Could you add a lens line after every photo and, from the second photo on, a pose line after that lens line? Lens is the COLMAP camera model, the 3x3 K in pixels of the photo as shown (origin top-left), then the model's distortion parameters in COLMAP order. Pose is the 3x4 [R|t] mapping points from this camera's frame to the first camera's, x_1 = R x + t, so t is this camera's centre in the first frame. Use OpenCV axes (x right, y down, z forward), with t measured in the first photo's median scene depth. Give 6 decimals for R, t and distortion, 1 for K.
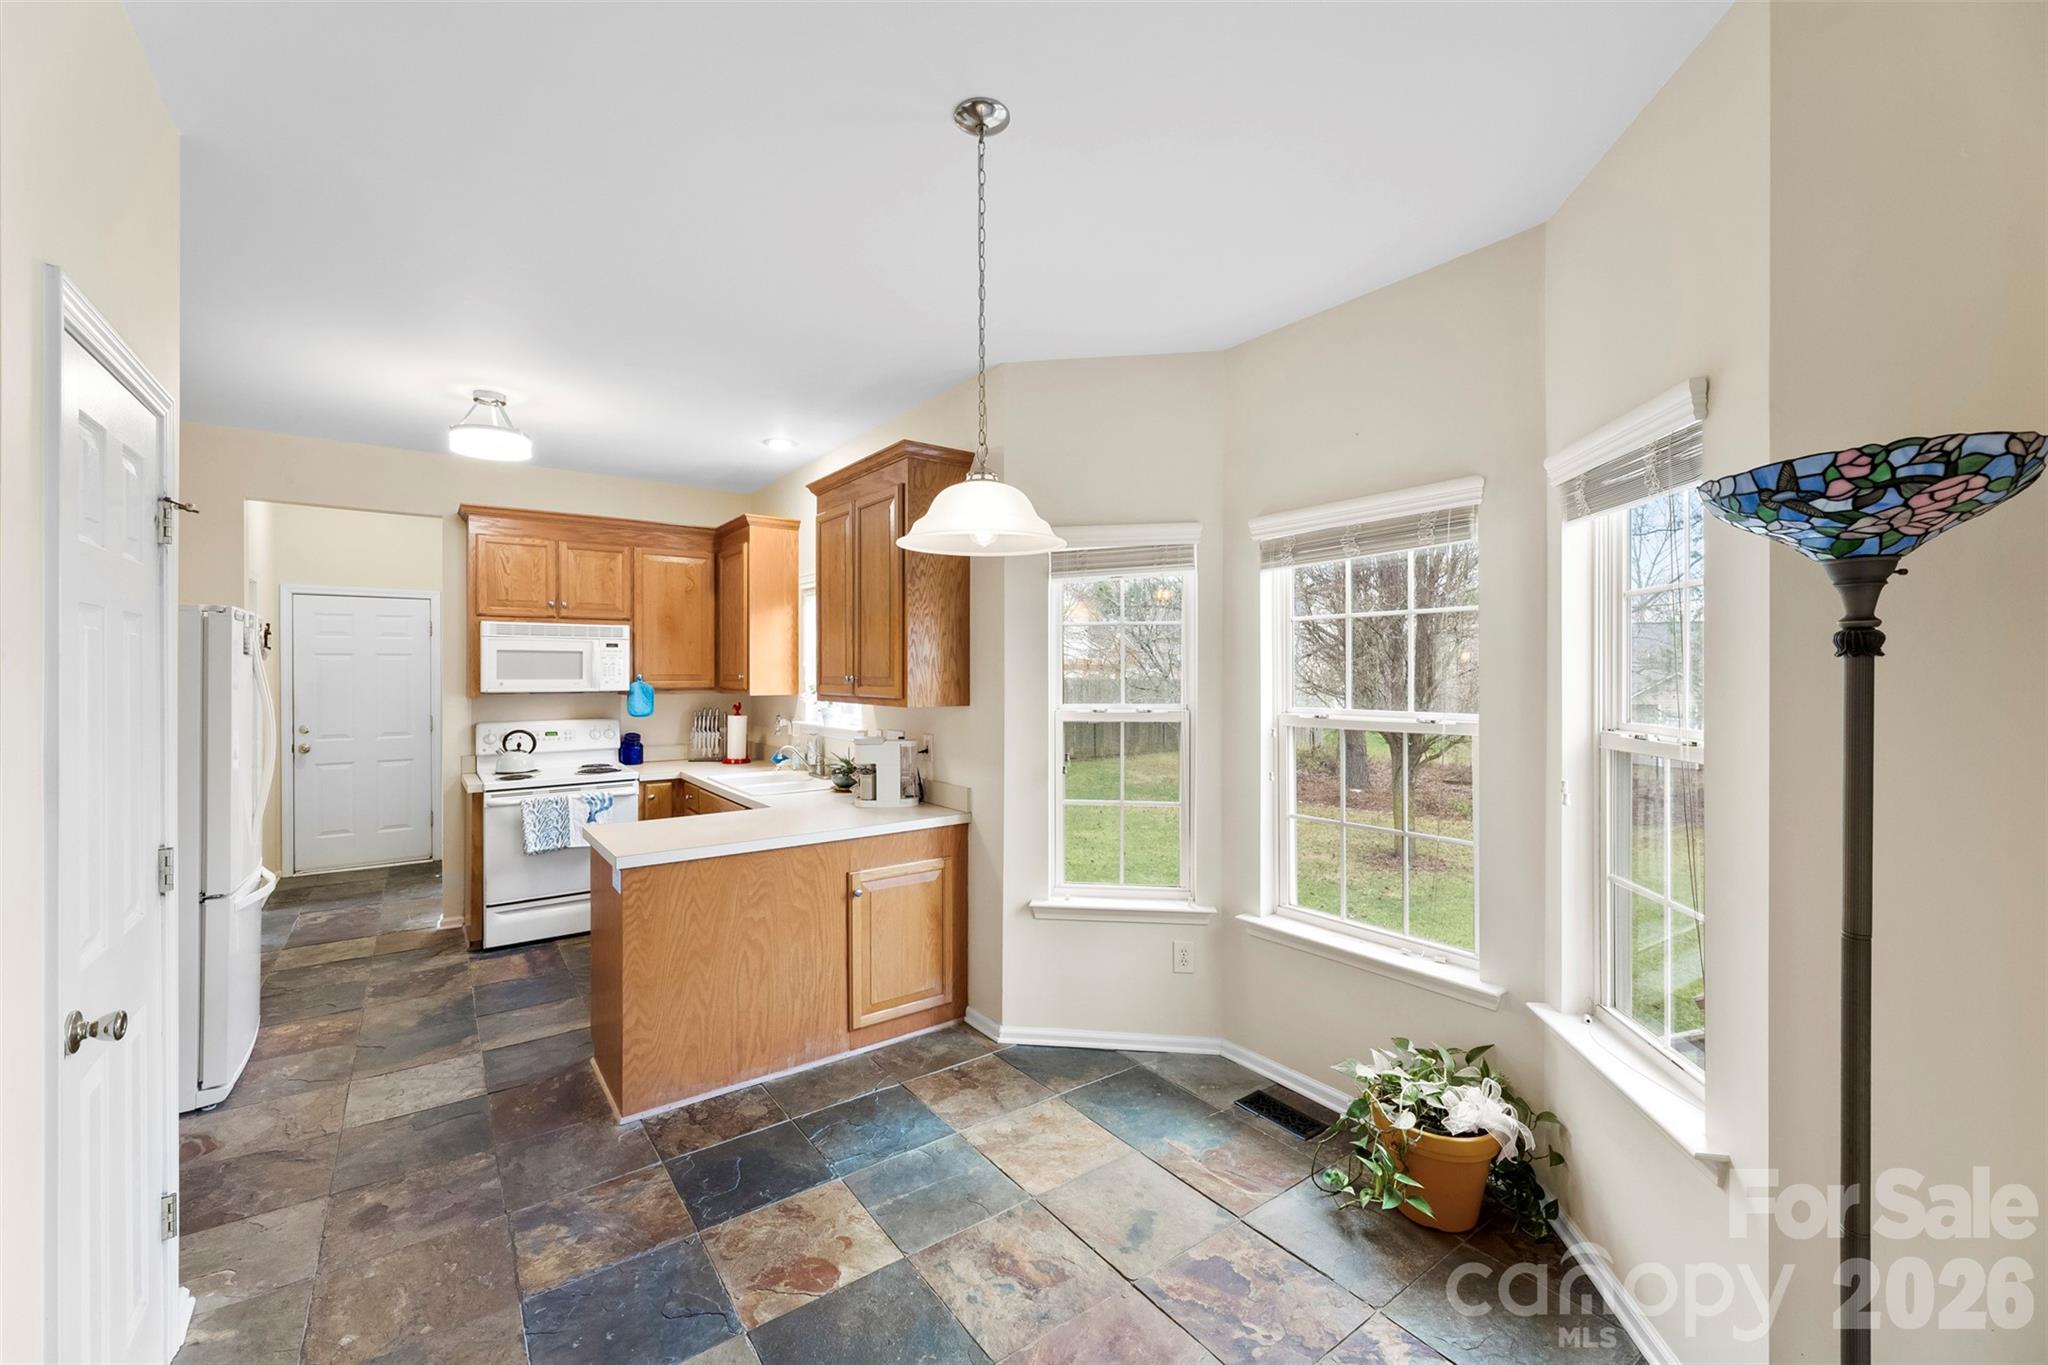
lens RADIAL K [[829.0, 0, 1025.8], [0, 829.0, 671.9], [0, 0, 1]] dist [-0.000038, -0.000054]
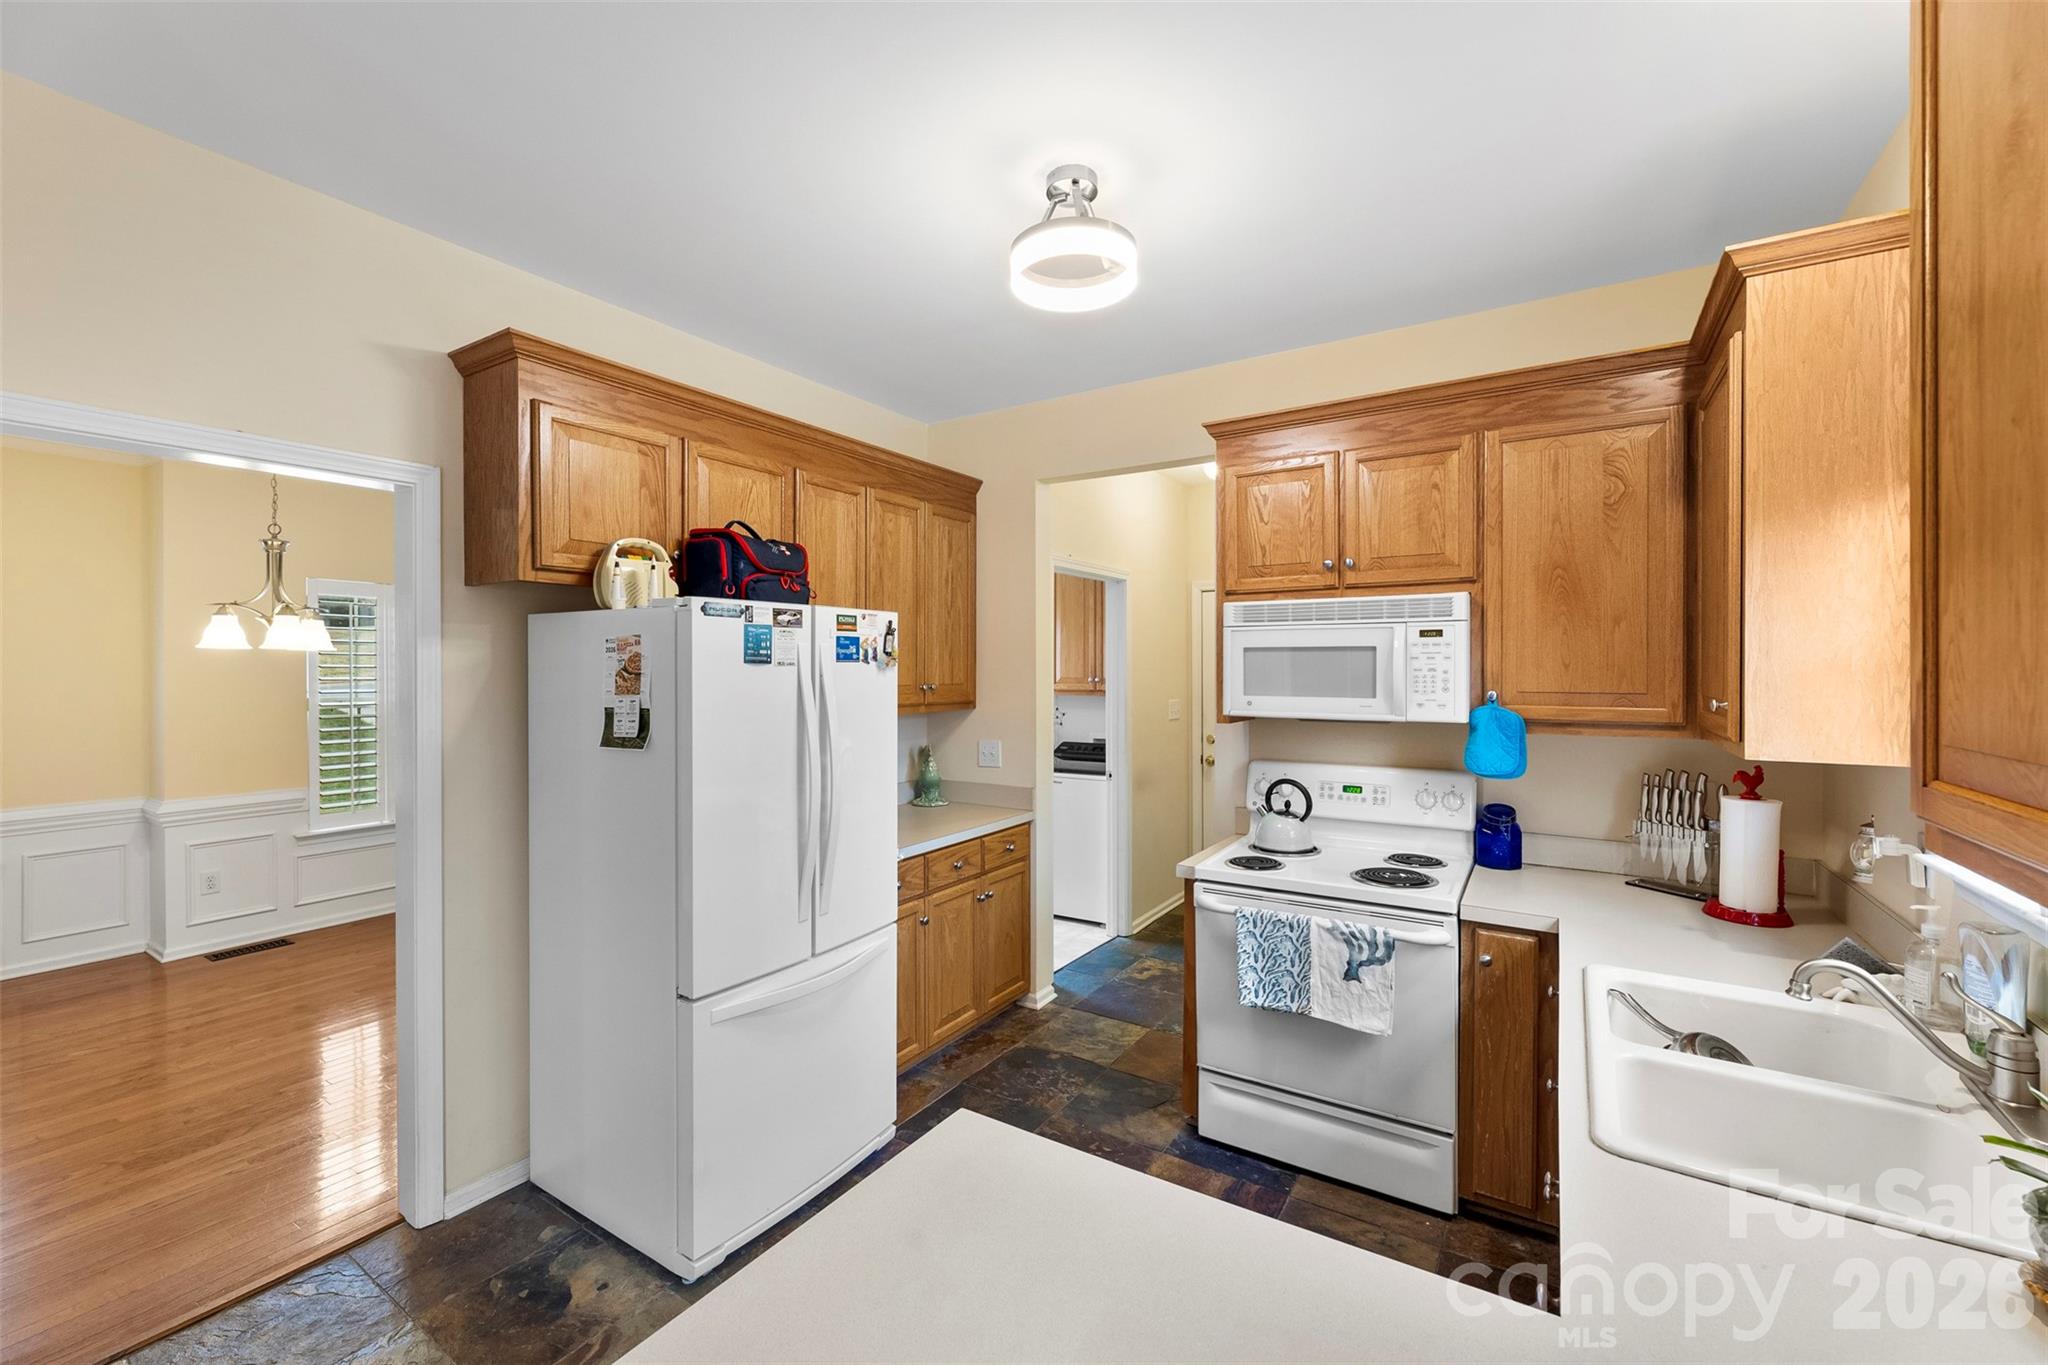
lens RADIAL K [[829.0, 0, 1021.4], [0, 829.0, 672.8], [0, 0, 1]] dist [-0.000038, -0.000054]
pose [[0.356177, 0.003989, -0.934410, -0.115747], [-0.001115, 0.999992, 0.003844, -0.009651], [0.934418, -0.000328, 0.356179, 0.603604]]
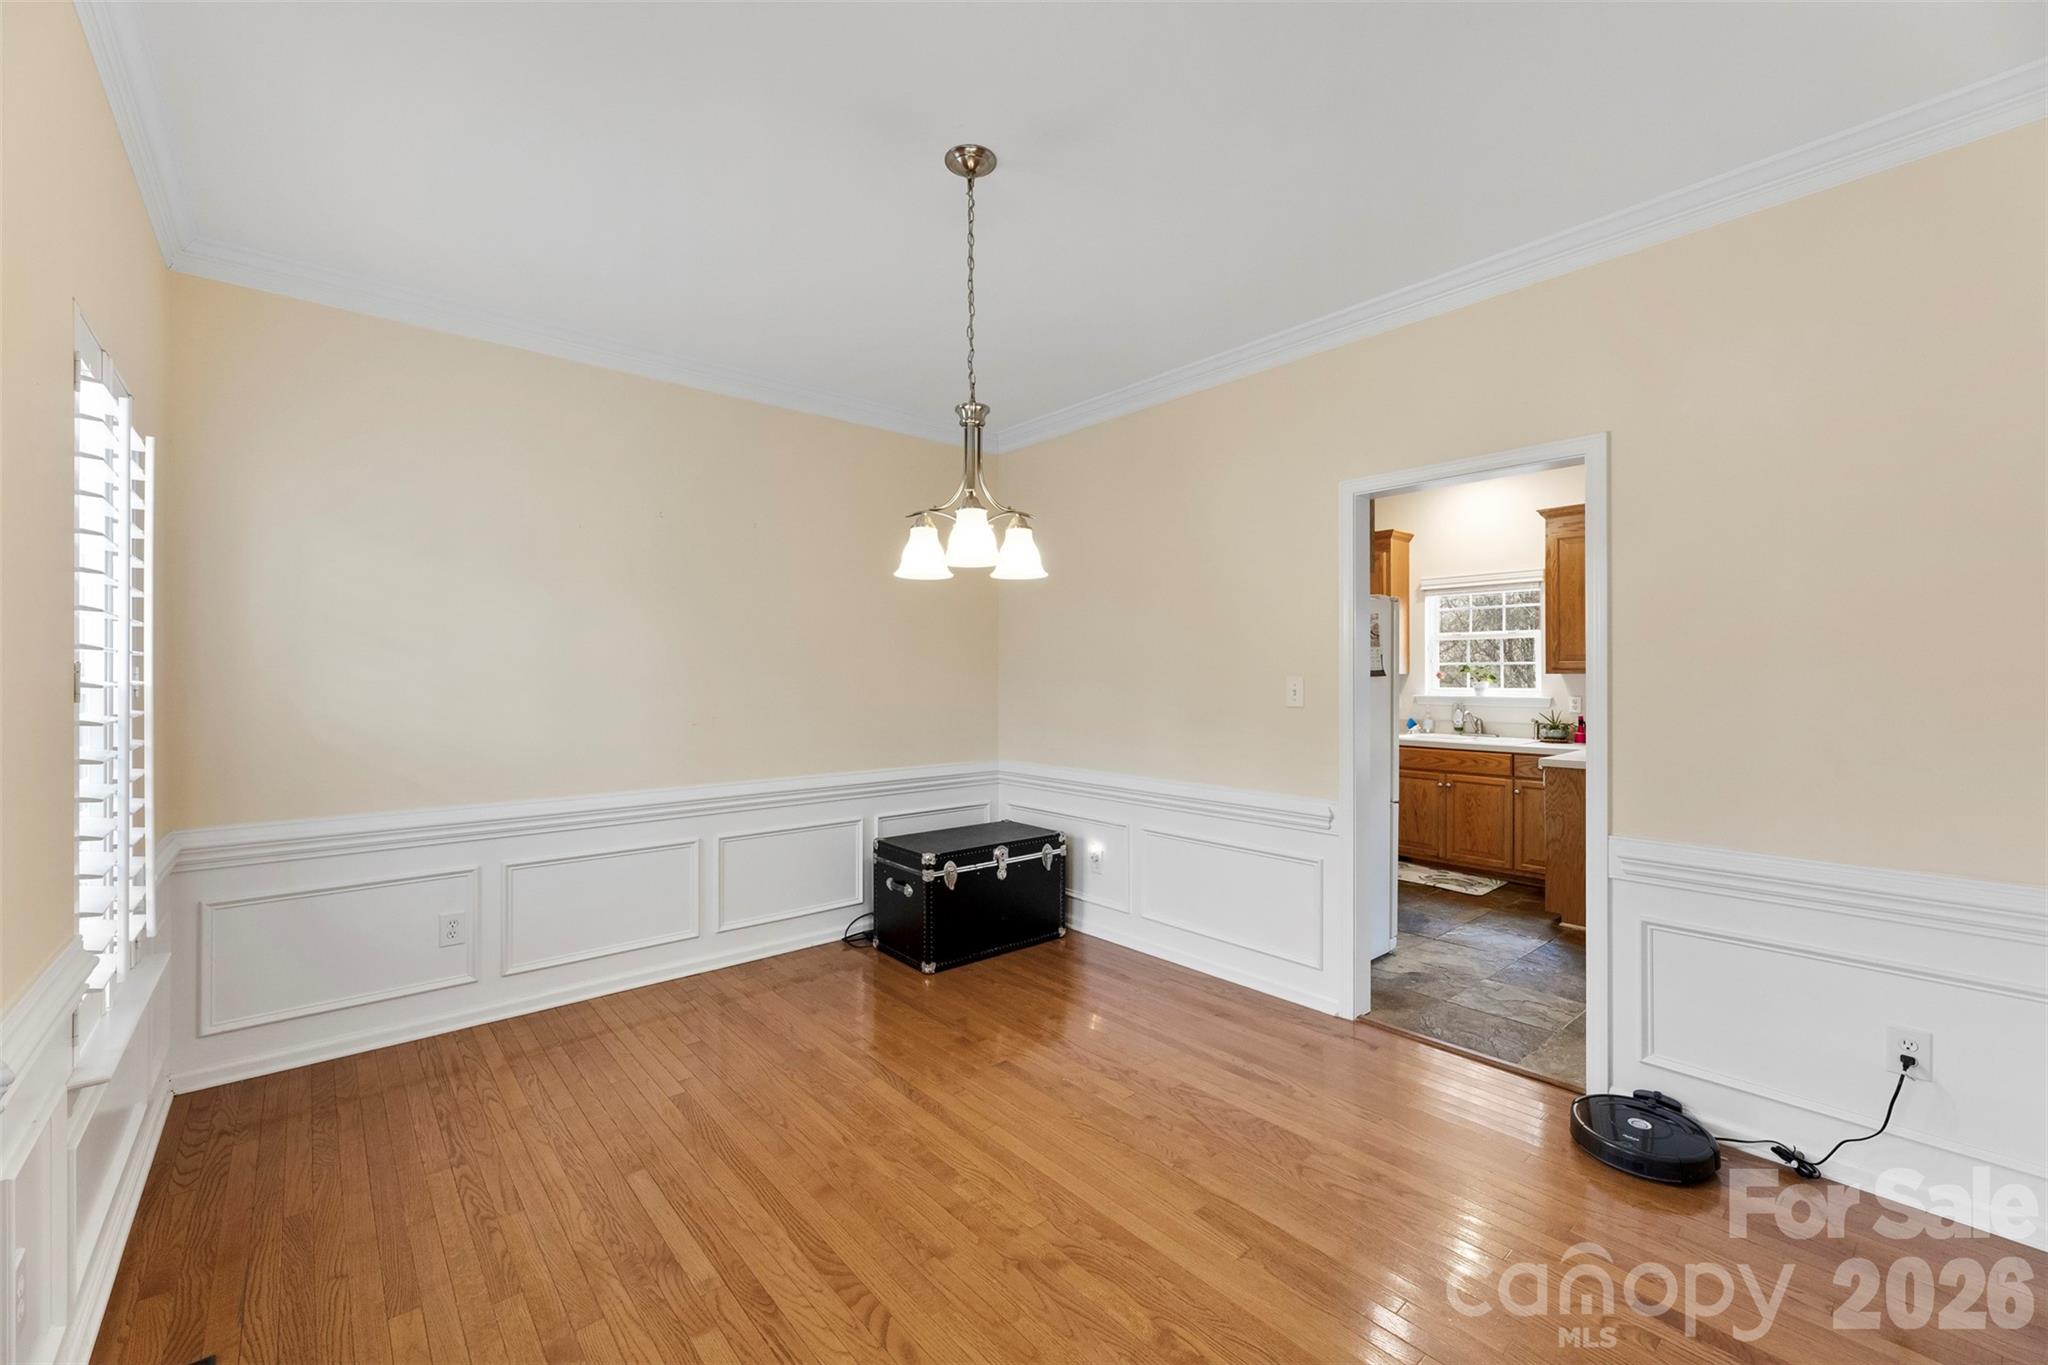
lens RADIAL K [[829.0, 0, 1022.8], [0, 829.0, 675.9], [0, 0, 1]] dist [-0.000038, -0.000054]
pose [[0.996682, -0.001876, 0.081368, -1.024554], [0.002080, 0.999995, -0.002420, 0.034276], [-0.081363, 0.002582, 0.996681, -0.213337]]
